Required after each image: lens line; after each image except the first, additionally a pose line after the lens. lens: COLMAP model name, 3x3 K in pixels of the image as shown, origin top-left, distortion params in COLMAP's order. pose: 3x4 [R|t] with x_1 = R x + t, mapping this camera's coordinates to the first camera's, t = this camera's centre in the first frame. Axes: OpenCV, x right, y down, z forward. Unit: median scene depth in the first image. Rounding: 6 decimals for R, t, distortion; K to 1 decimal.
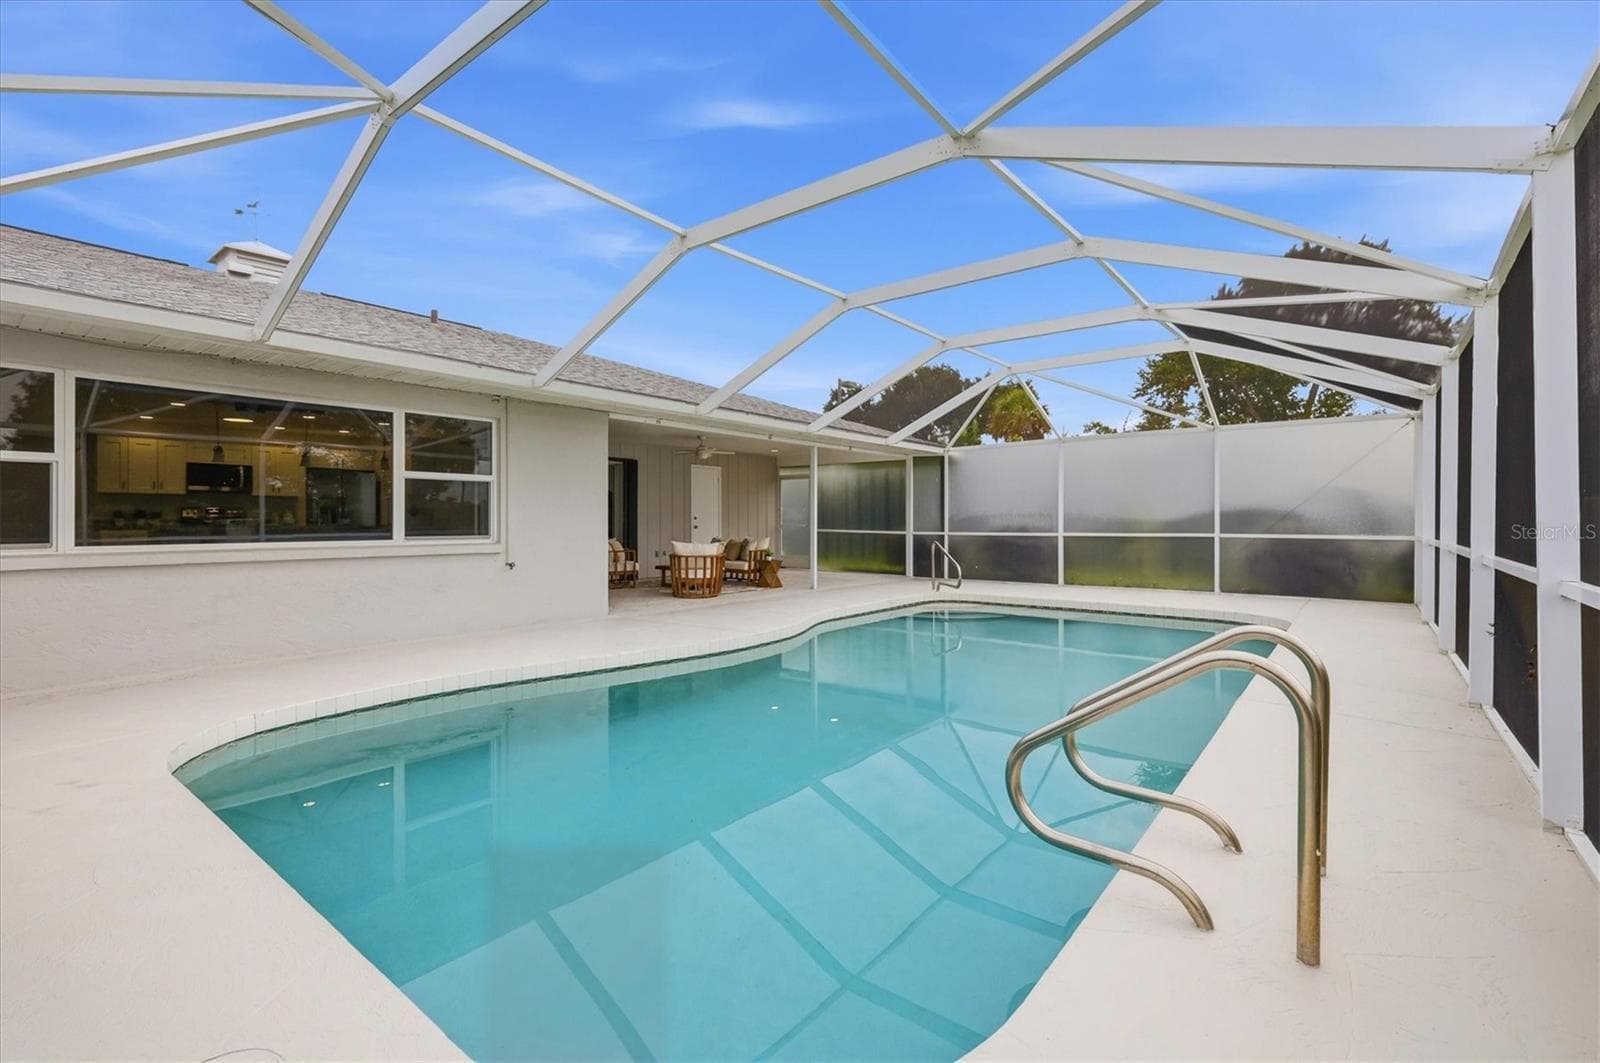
lens RADIAL K [[706.3, 0, 801.3], [0, 706.3, 527.9], [0, 0, 1]] dist [0.002587, -0.000125]
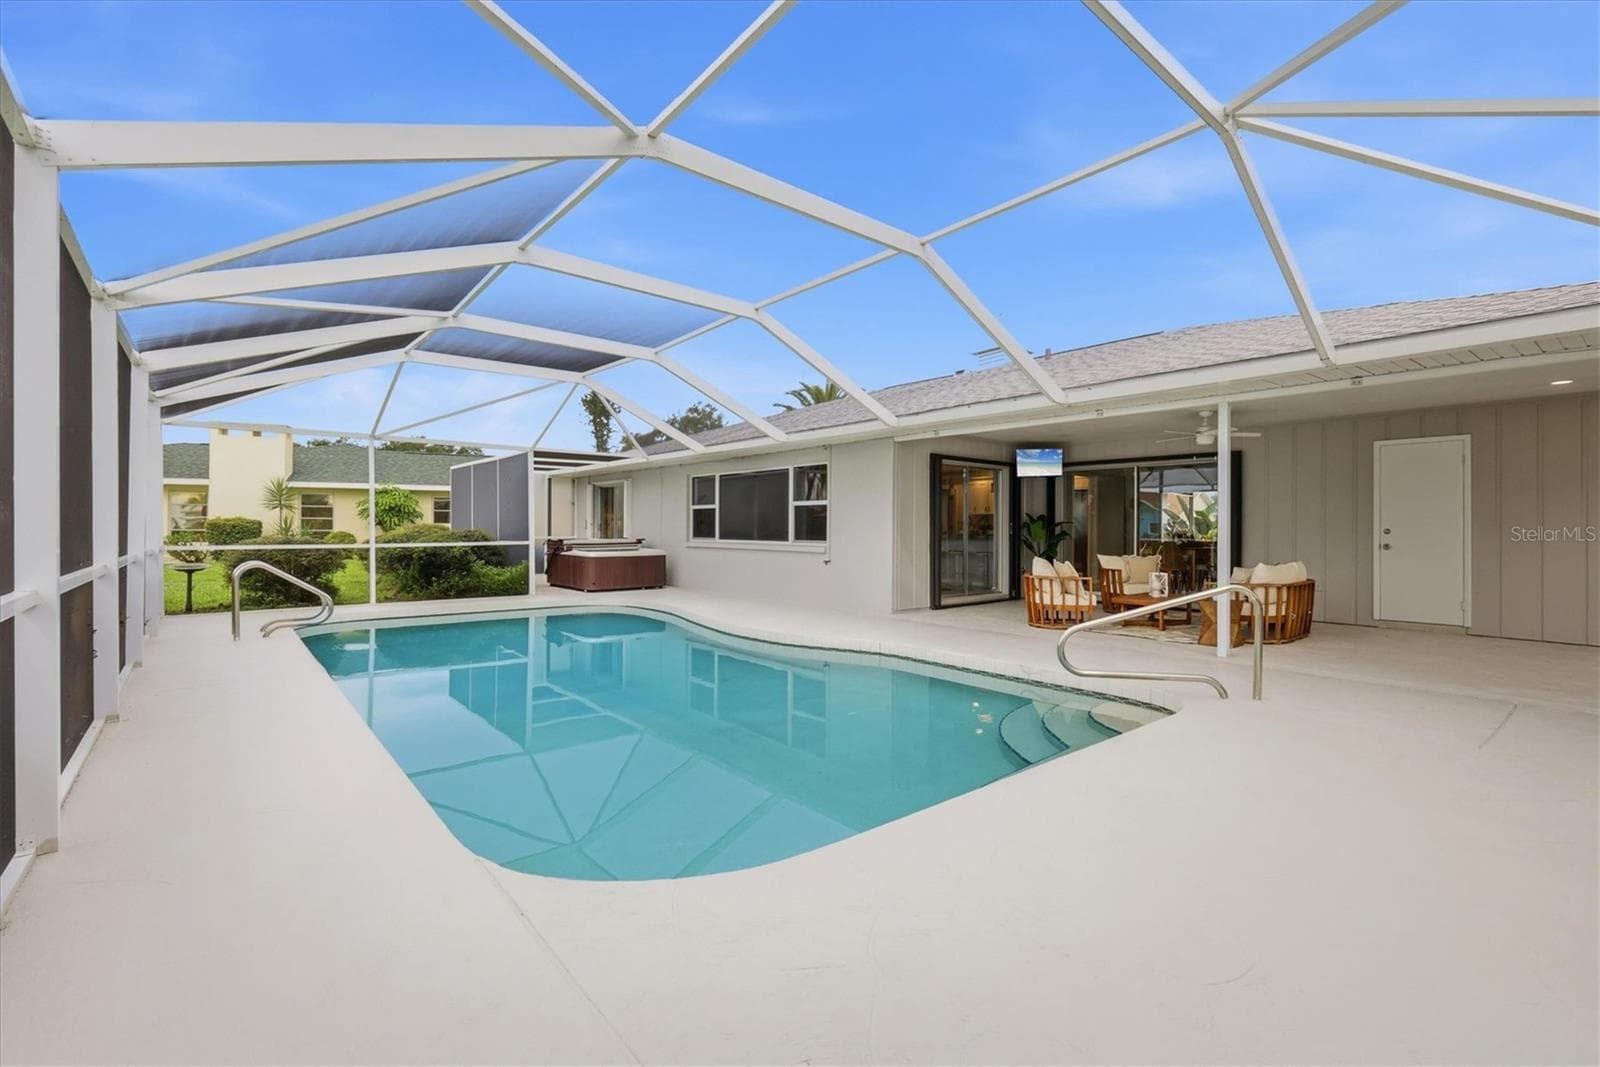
lens RADIAL K [[706.3, 0, 803.3], [0, 706.3, 525.5], [0, 0, 1]] dist [0.002587, -0.000125]
pose [[-0.199097, -0.005982, -0.979962, 1.027073], [-0.017585, 0.999842, -0.002531, -0.017397], [0.979822, 0.016728, -0.199171, 1.274797]]
